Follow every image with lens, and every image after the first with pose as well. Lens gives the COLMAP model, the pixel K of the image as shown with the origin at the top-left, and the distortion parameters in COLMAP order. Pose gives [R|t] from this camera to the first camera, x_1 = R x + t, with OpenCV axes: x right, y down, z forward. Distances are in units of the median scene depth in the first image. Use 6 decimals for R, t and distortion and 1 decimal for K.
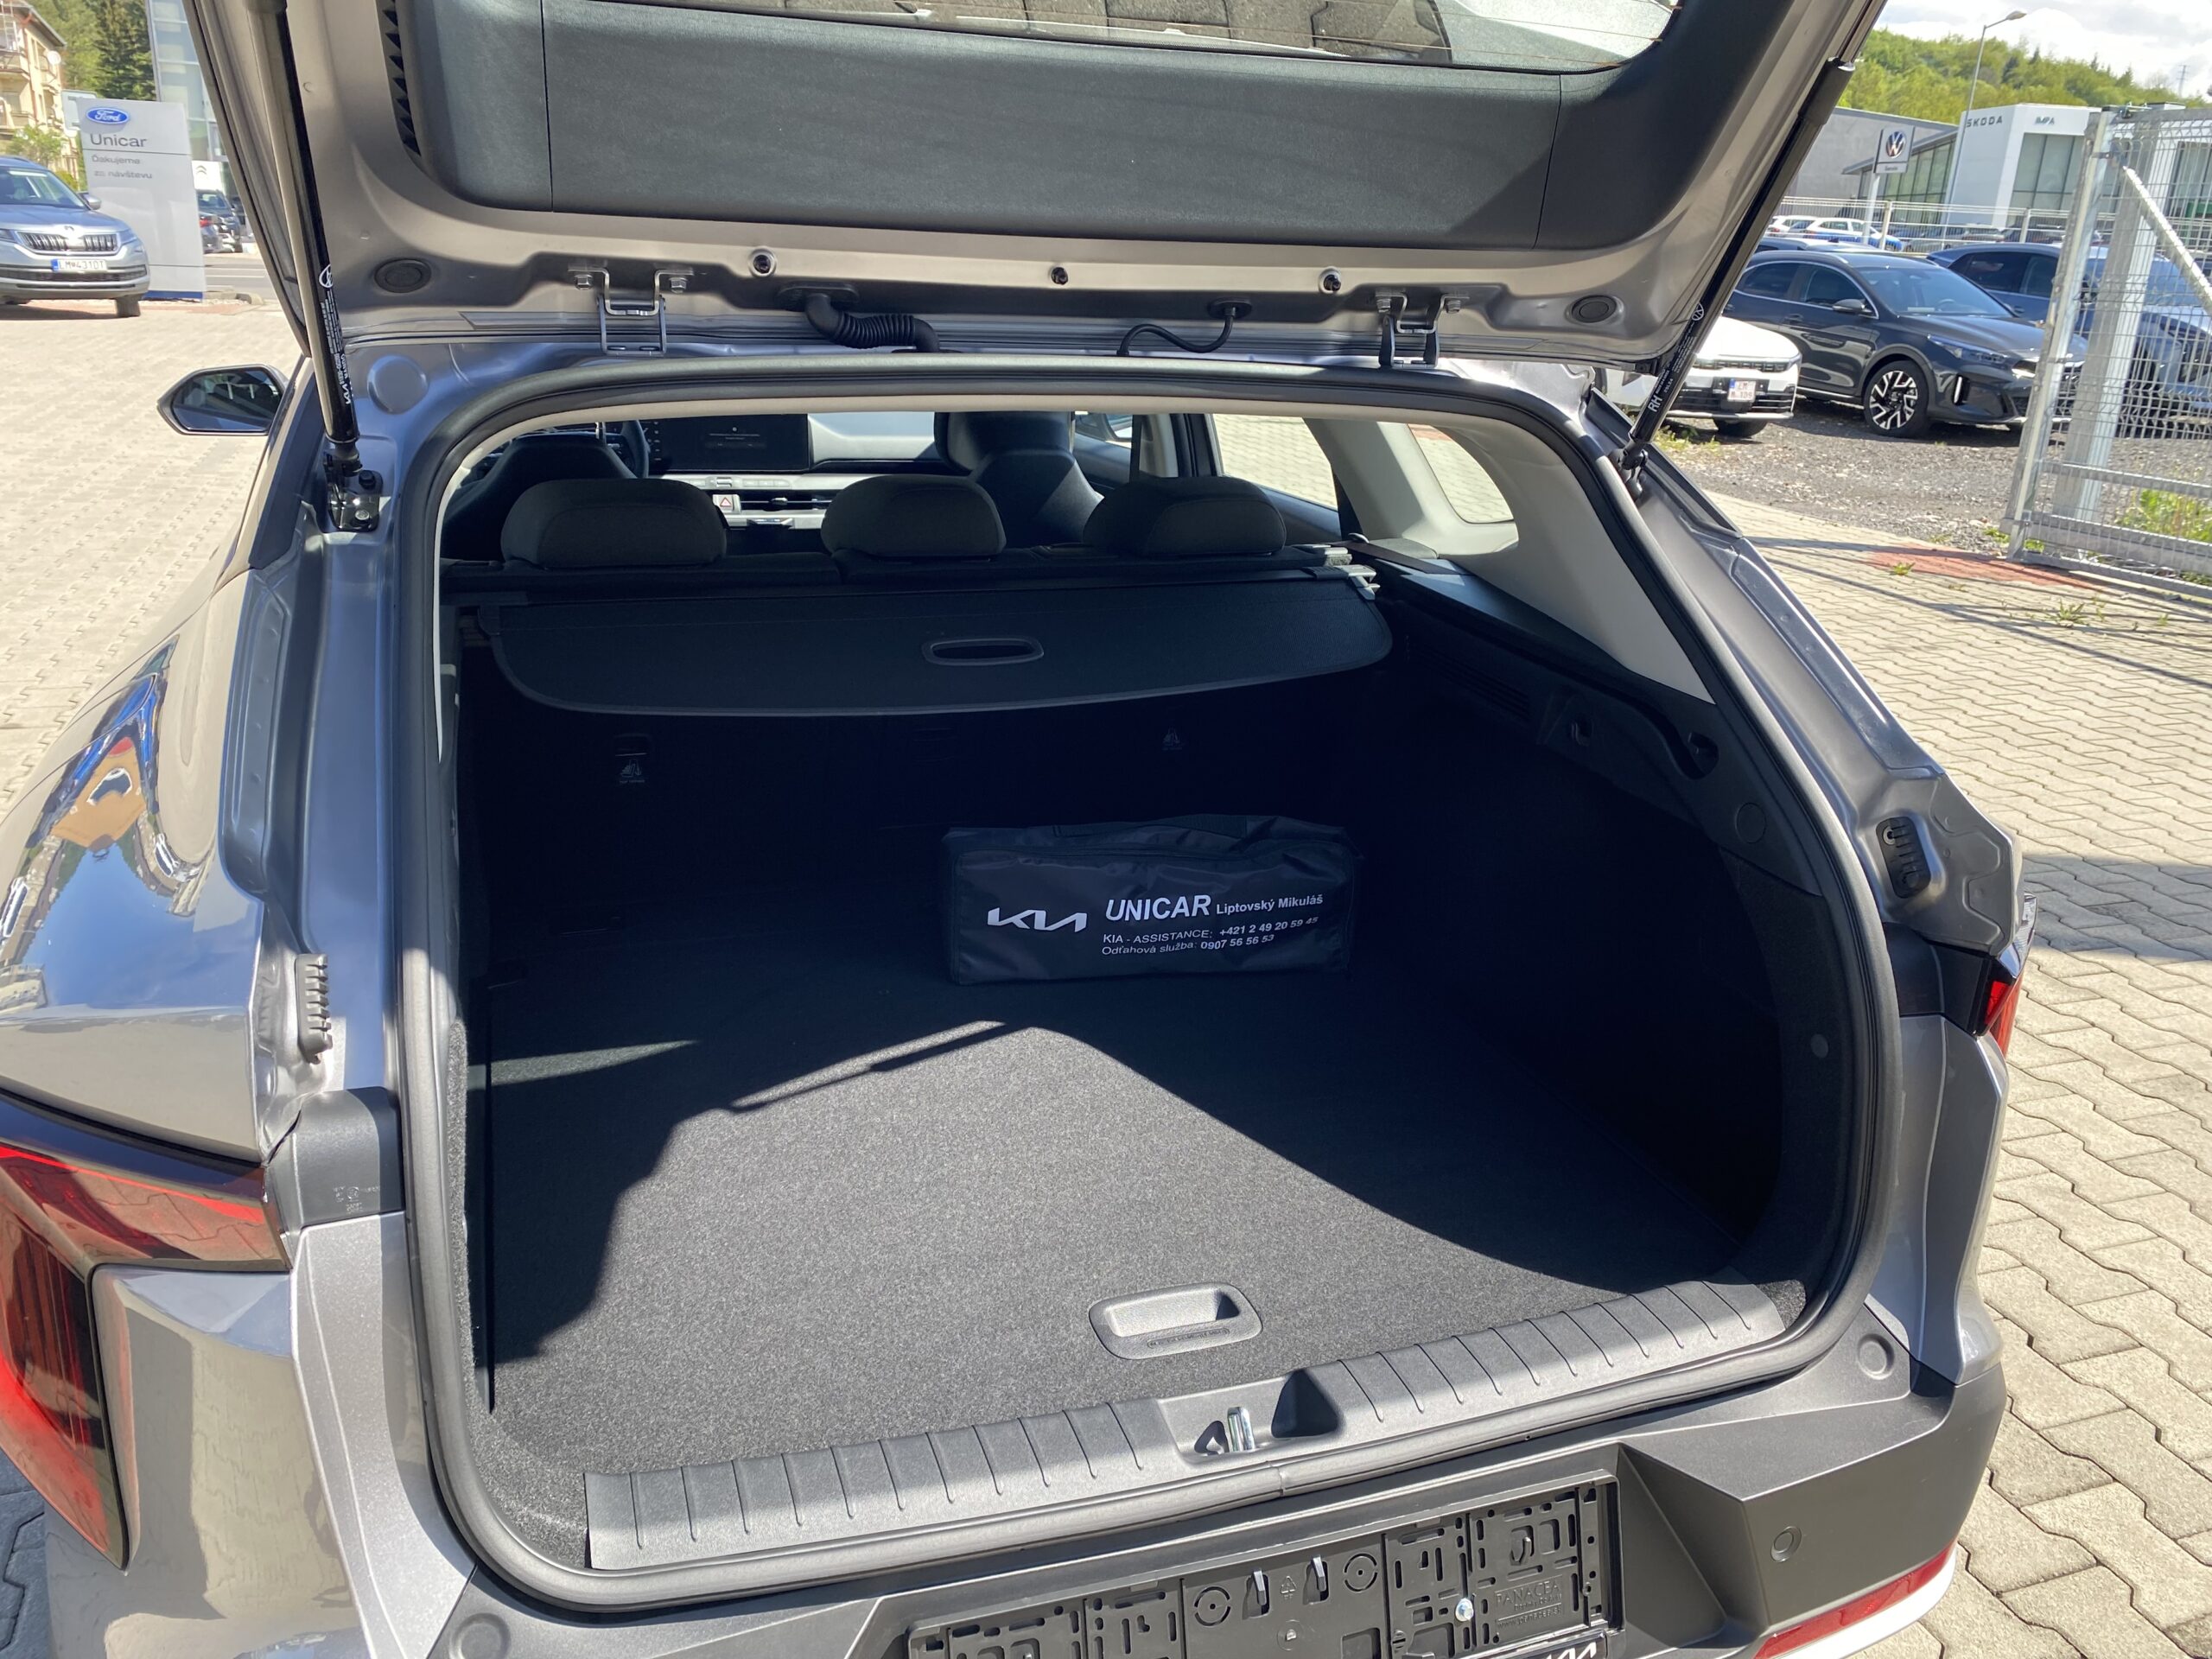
lens RADIAL K [[1702.0, 0, 1049.2], [0, 1702.0, 796.0], [0, 0, 1]] dist [0.066714, -0.067640]
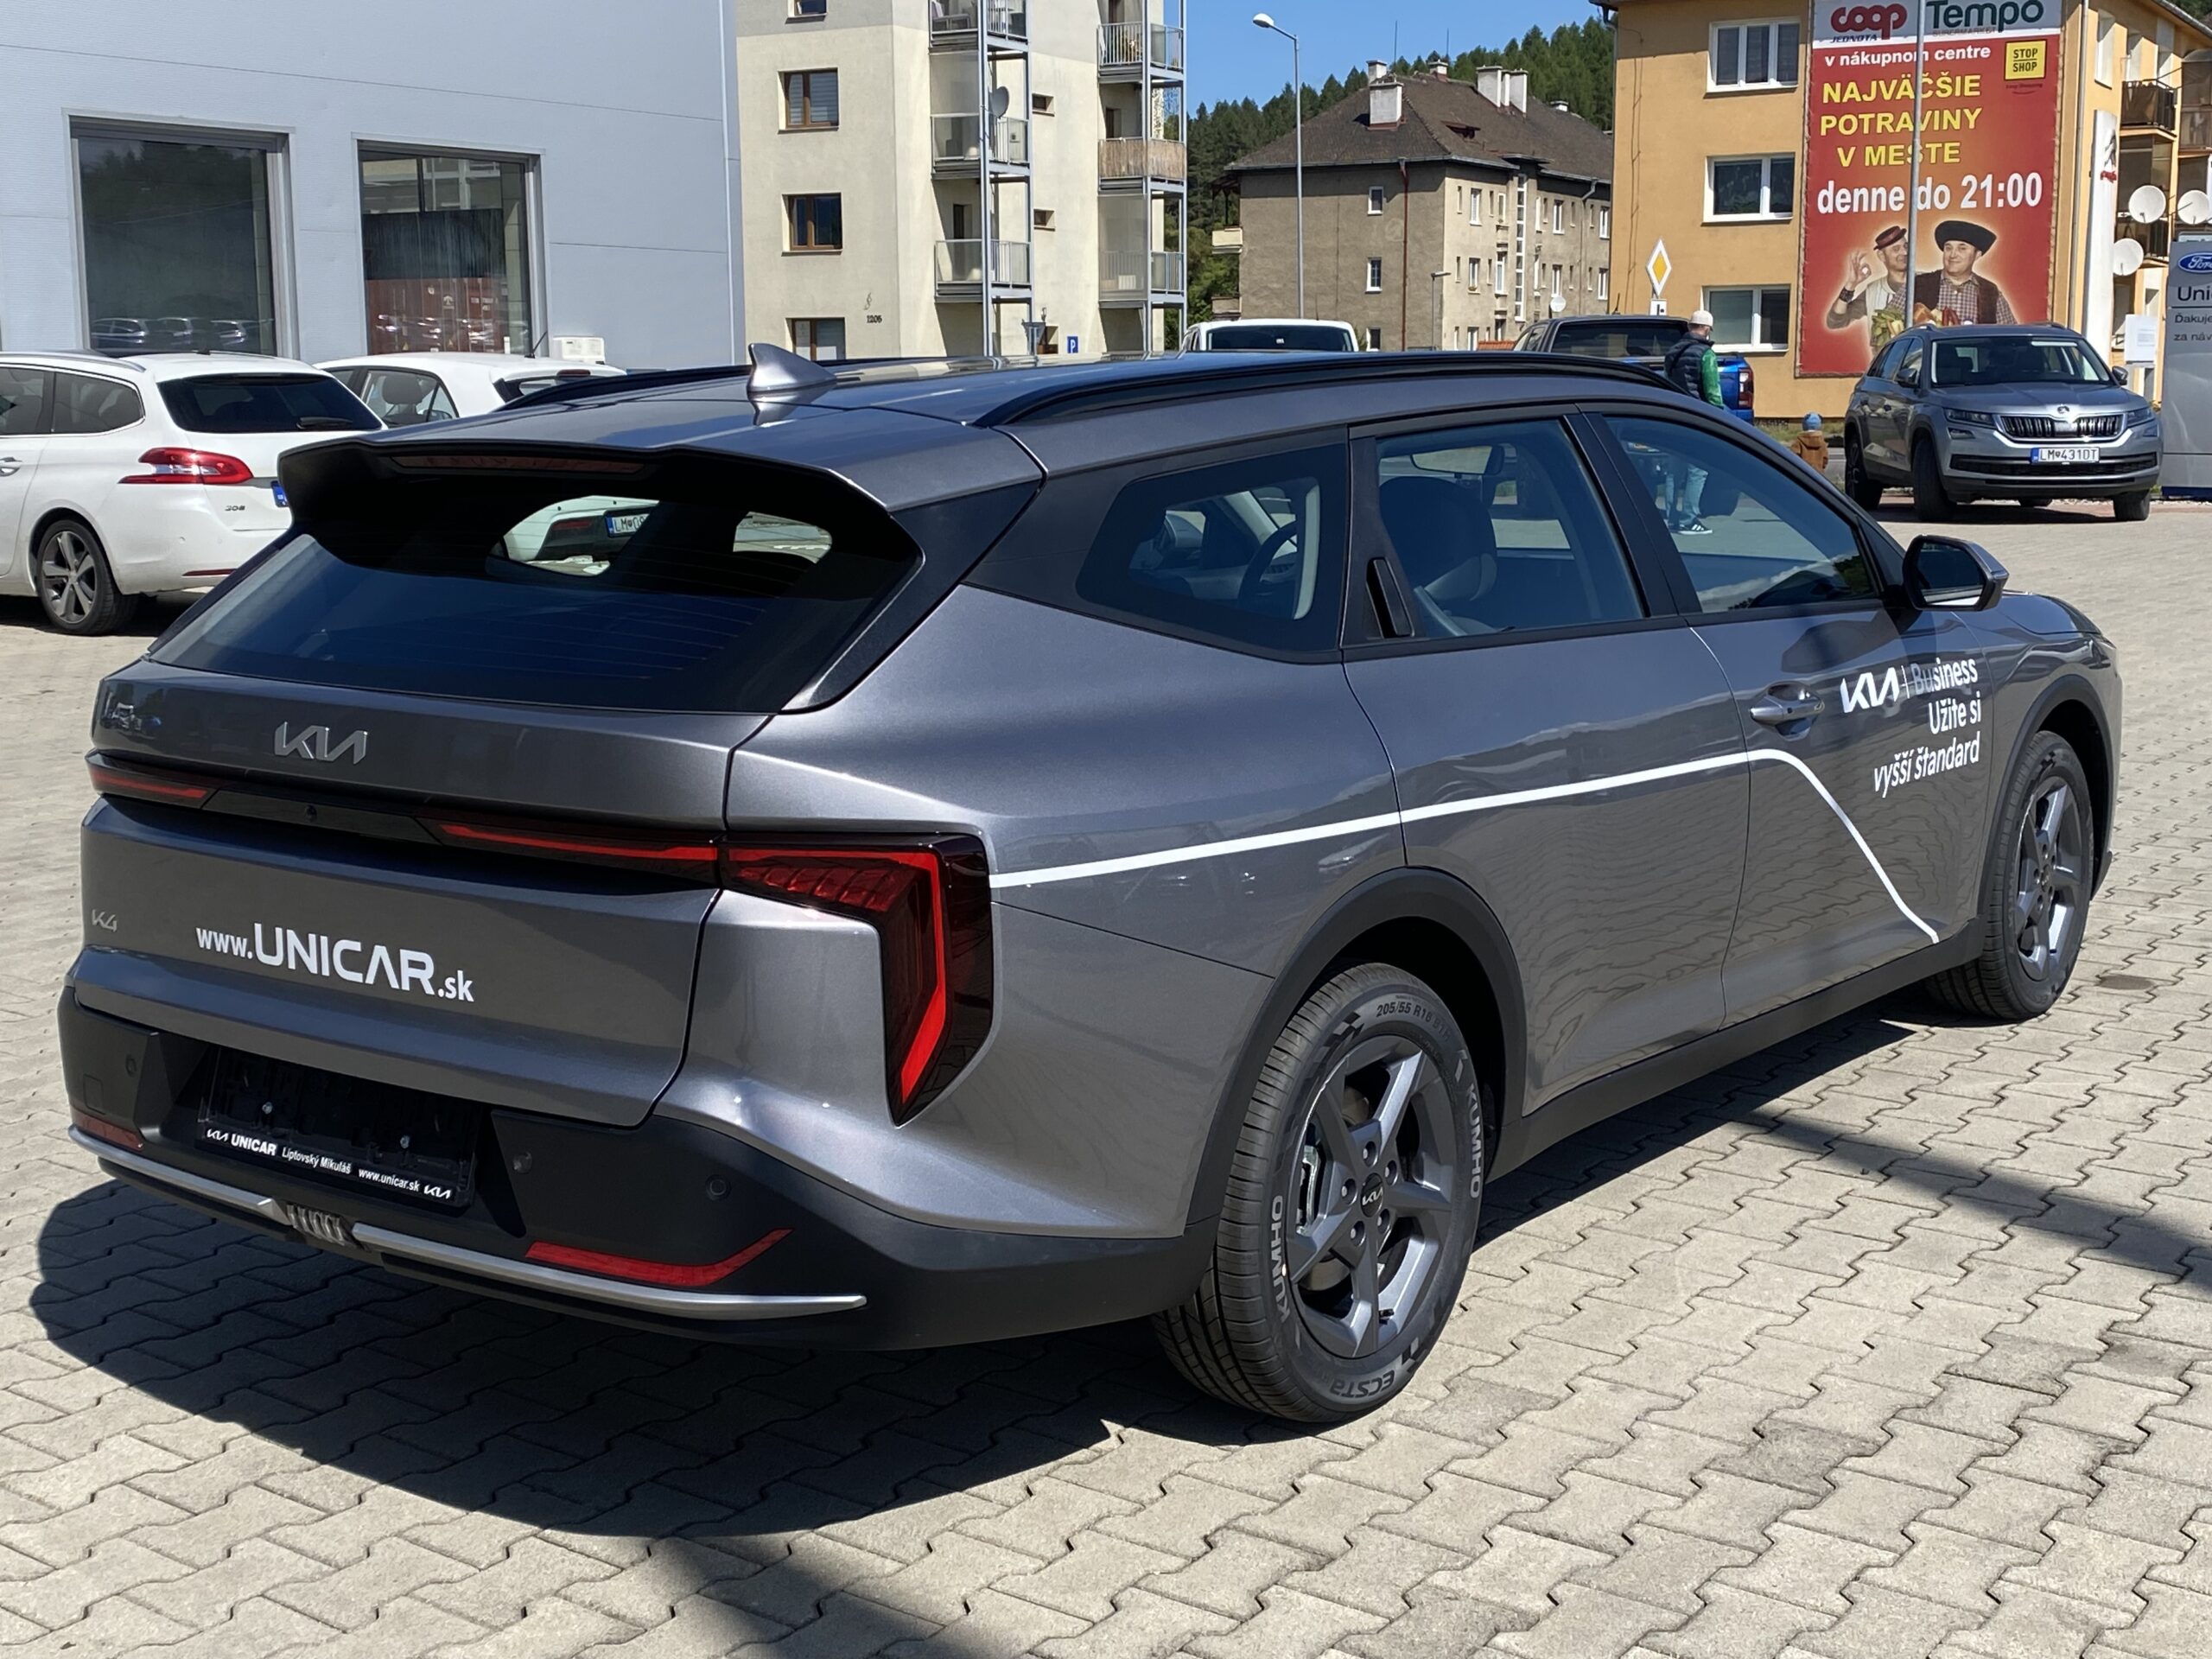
lens RADIAL K [[2715.7, 0, 1123.3], [0, 2715.7, 809.4], [0, 0, 1]] dist [0.166120, -0.475221]
pose [[0.572698, 0.086313, -0.815210, 0.394148], [-0.225744, 0.972598, -0.055612, 0.019707], [0.788072, 0.215878, 0.576489, -0.012132]]
